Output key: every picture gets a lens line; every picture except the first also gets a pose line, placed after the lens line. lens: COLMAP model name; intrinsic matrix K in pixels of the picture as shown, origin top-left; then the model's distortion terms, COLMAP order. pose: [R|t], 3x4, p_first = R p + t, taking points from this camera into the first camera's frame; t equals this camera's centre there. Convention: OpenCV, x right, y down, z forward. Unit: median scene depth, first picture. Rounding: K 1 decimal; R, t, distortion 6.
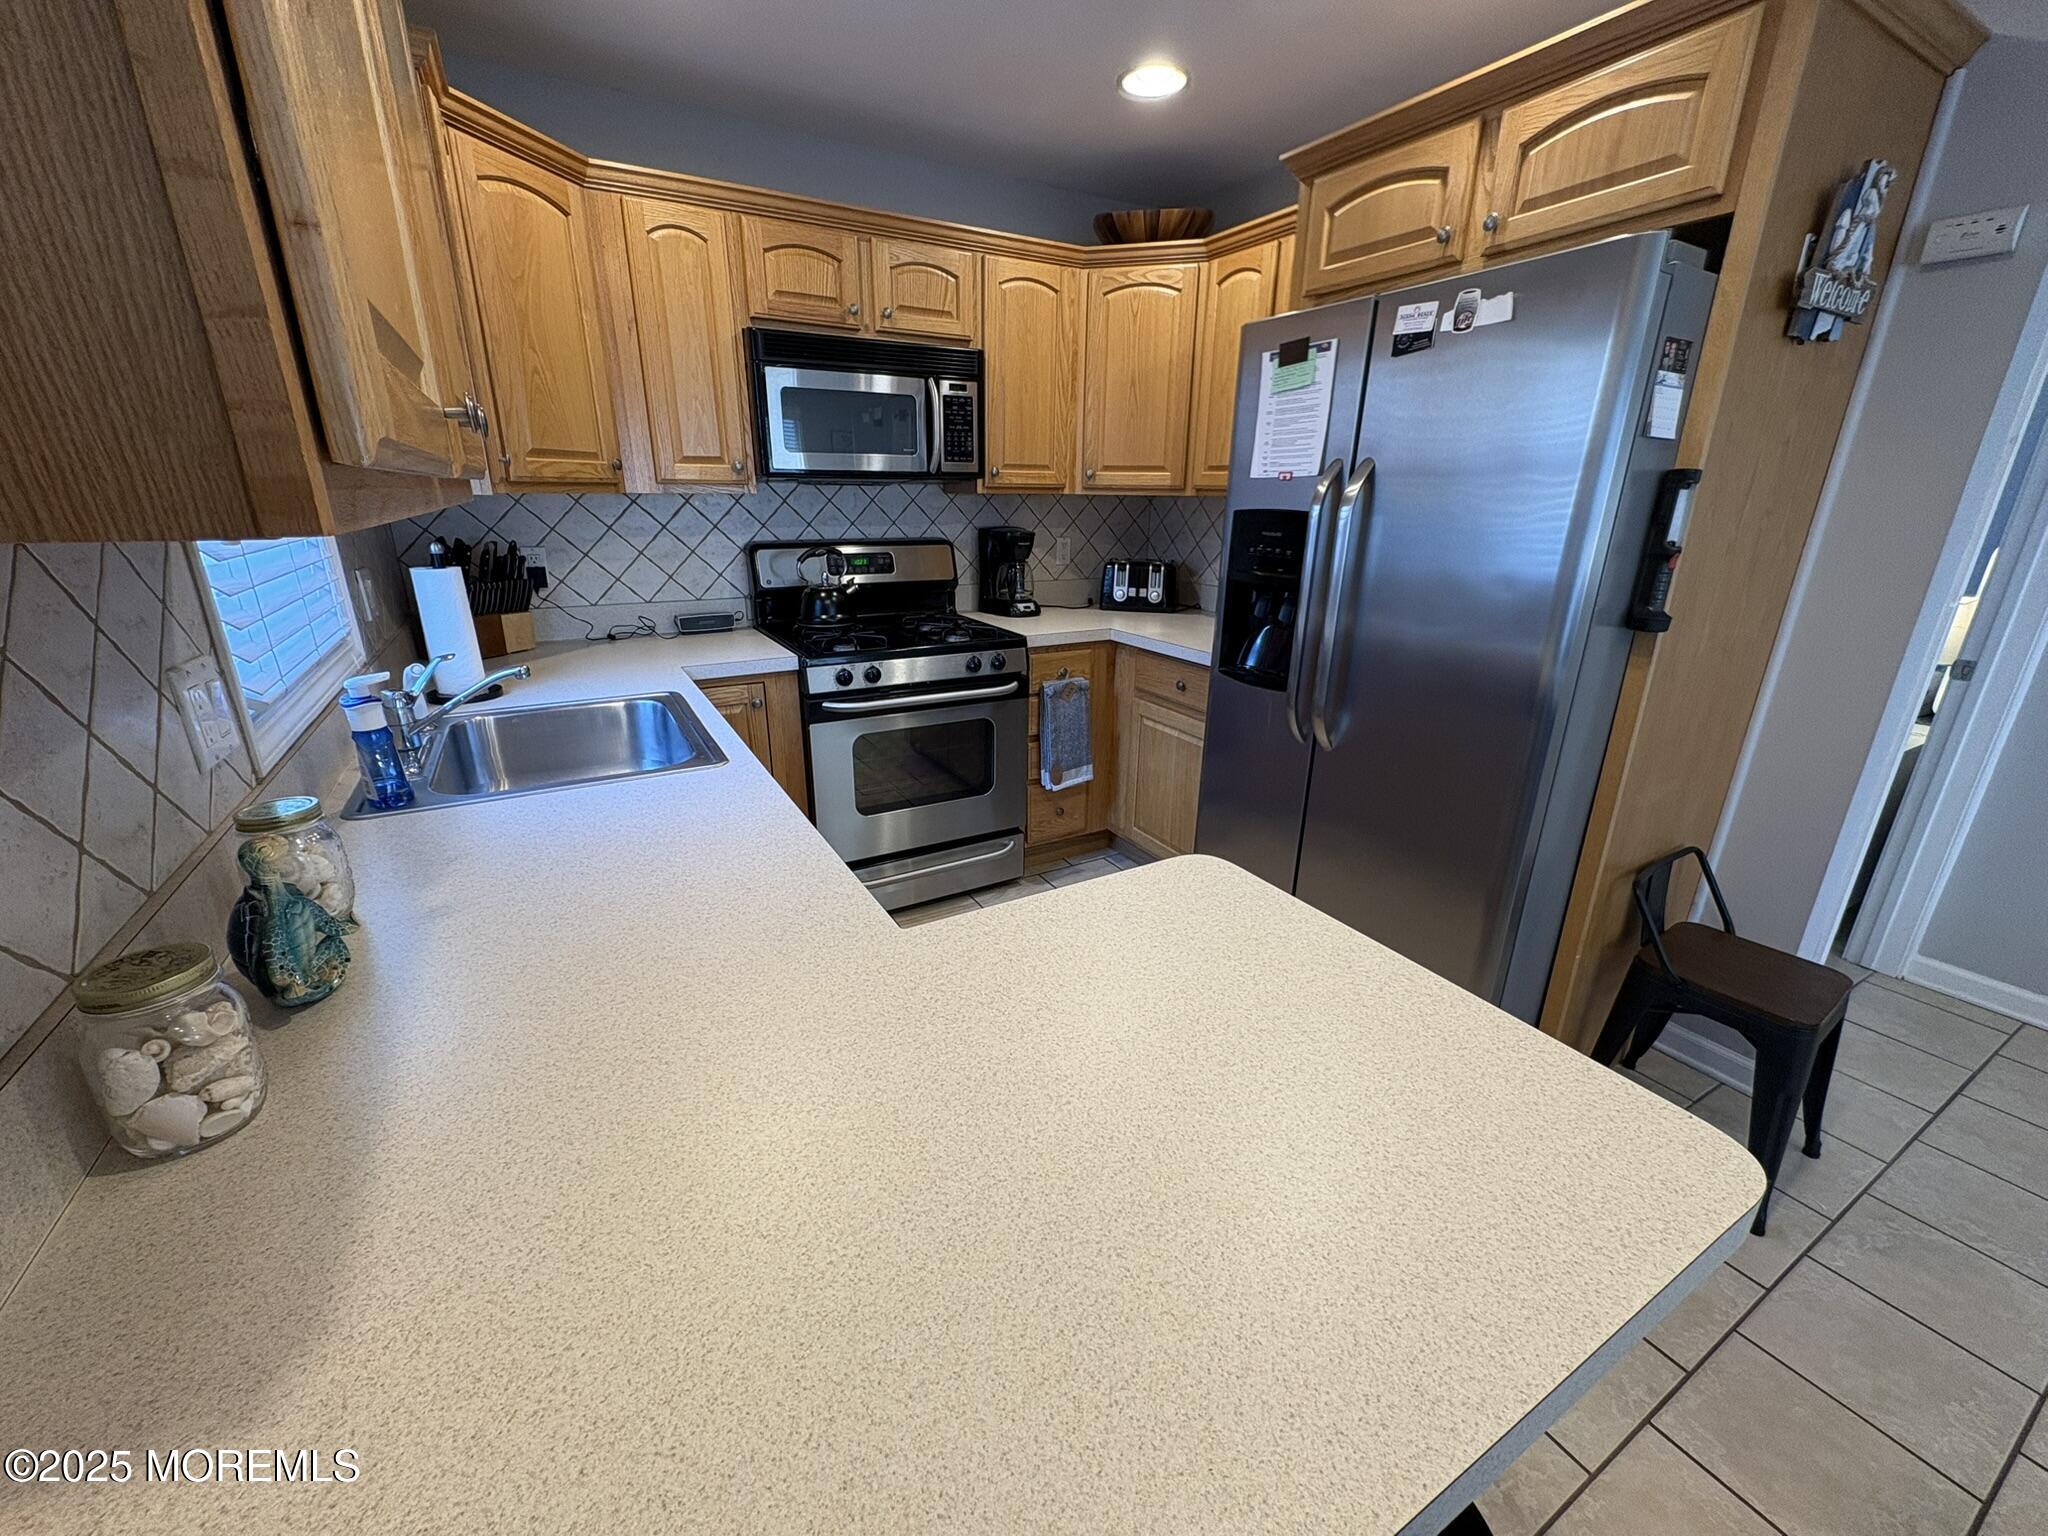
lens RADIAL K [[814.5, 0, 1024.7], [0, 814.5, 769.7], [0, 0, 1]] dist [0.000654, 0.000359]
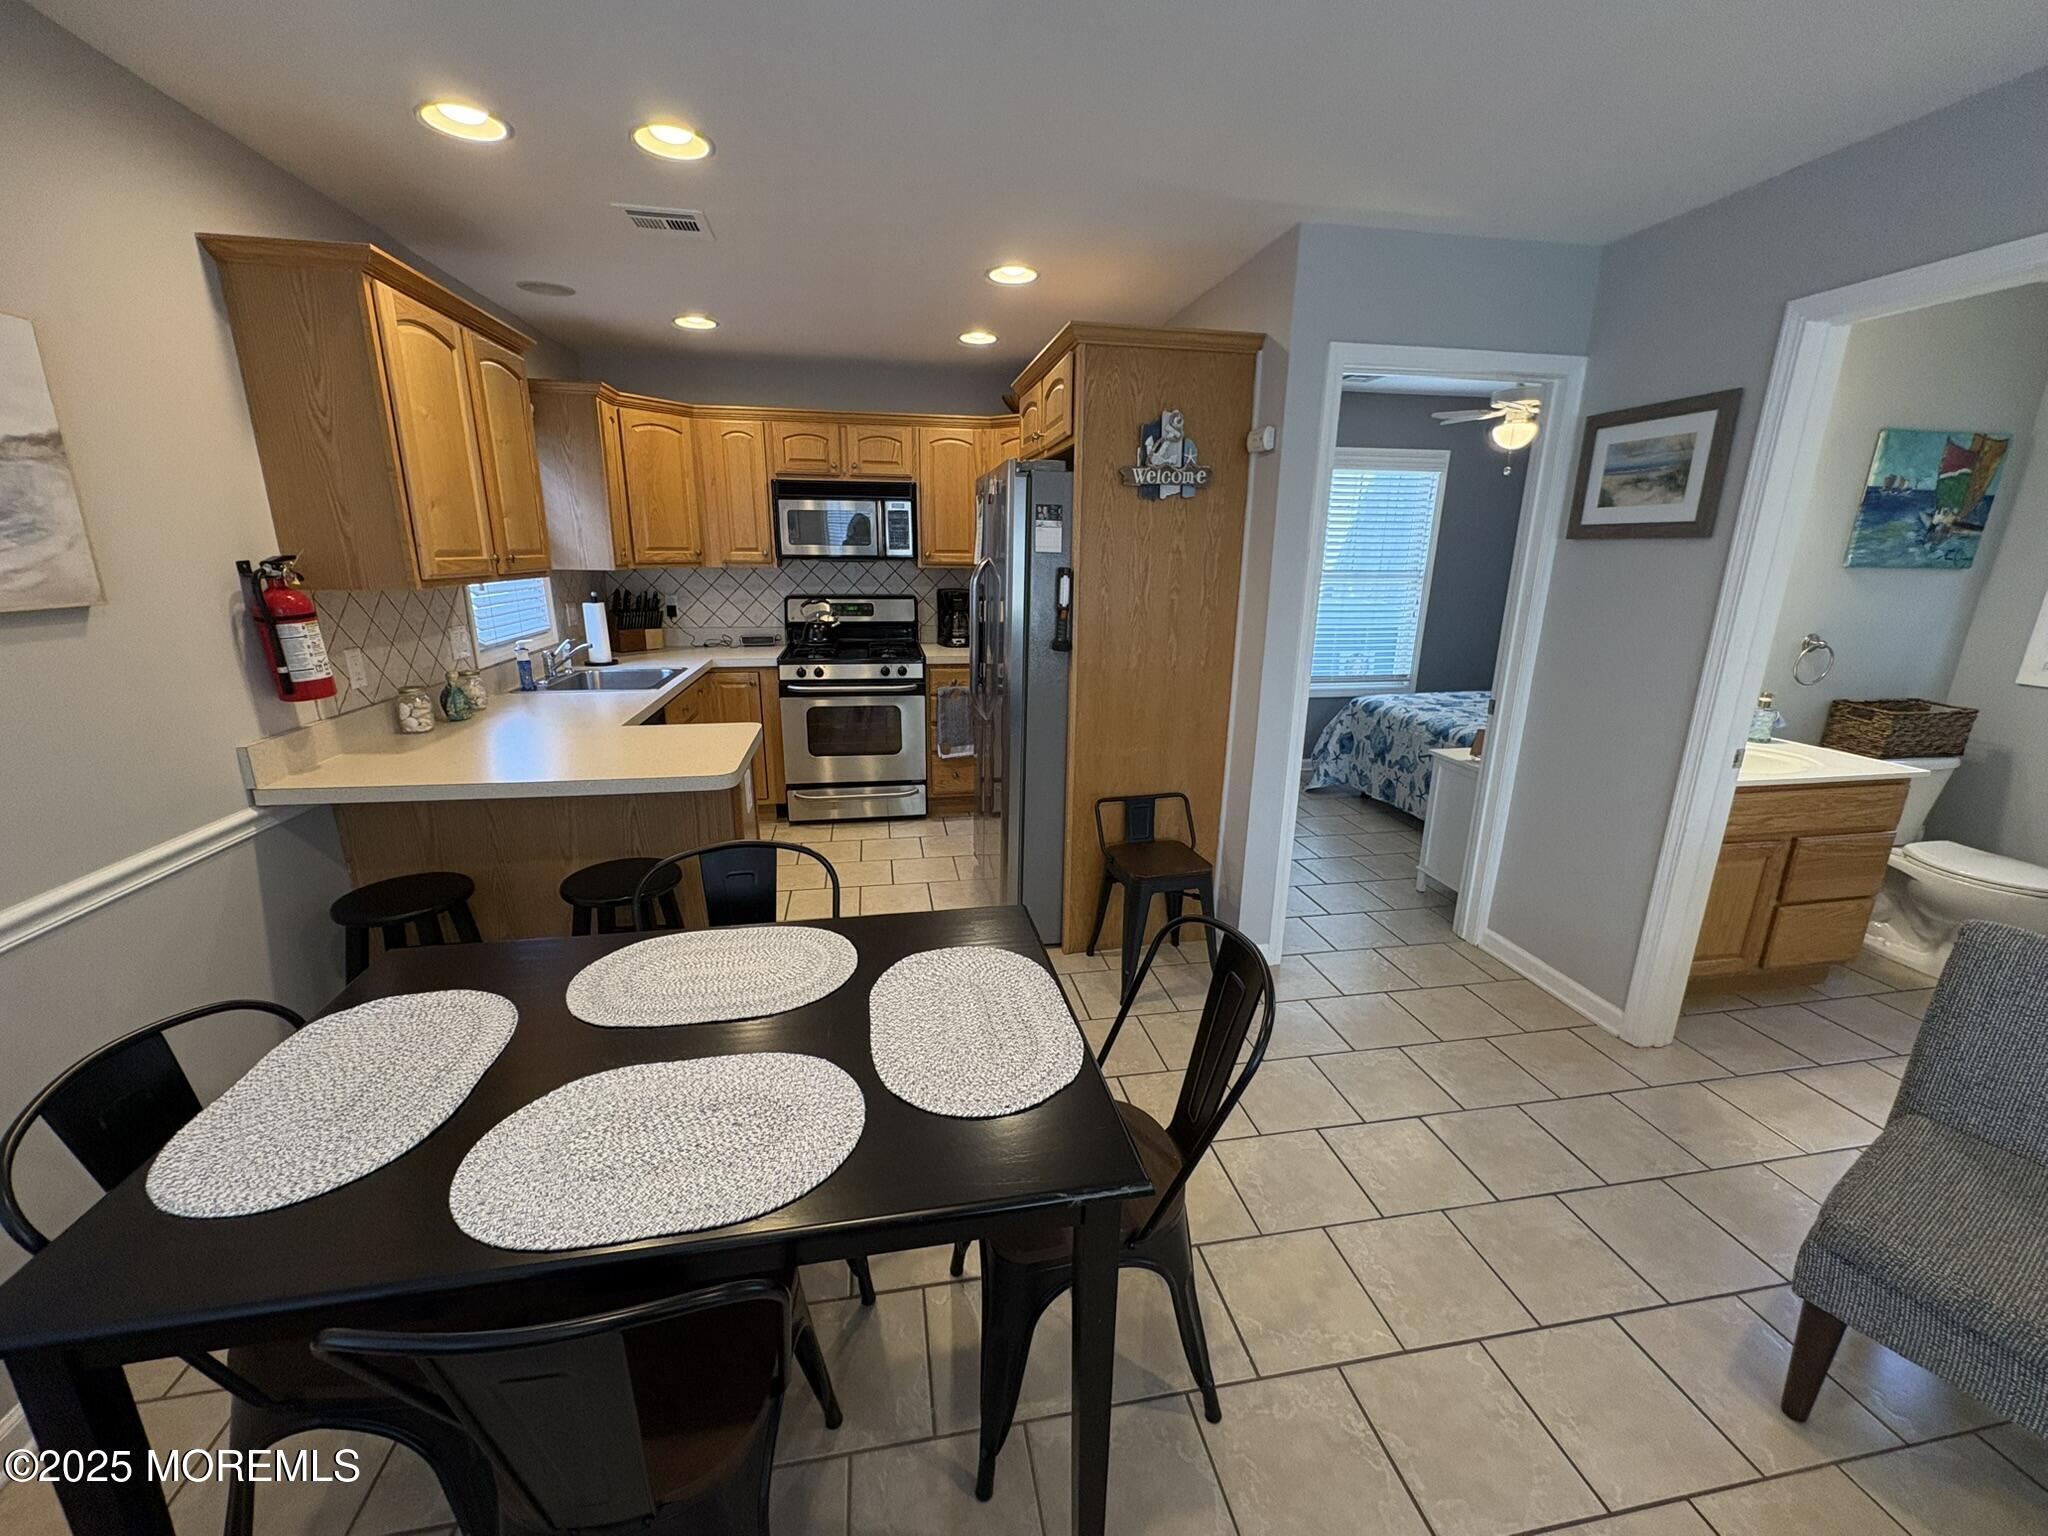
lens RADIAL K [[814.5, 0, 1023.8], [0, 814.5, 766.8], [0, 0, 1]] dist [0.000654, 0.000359]
pose [[0.942698, 0.089789, -0.321338, 0.800221], [-0.112047, 0.992372, -0.051418, 0.122656], [0.314270, 0.084476, 0.945568, -0.475986]]
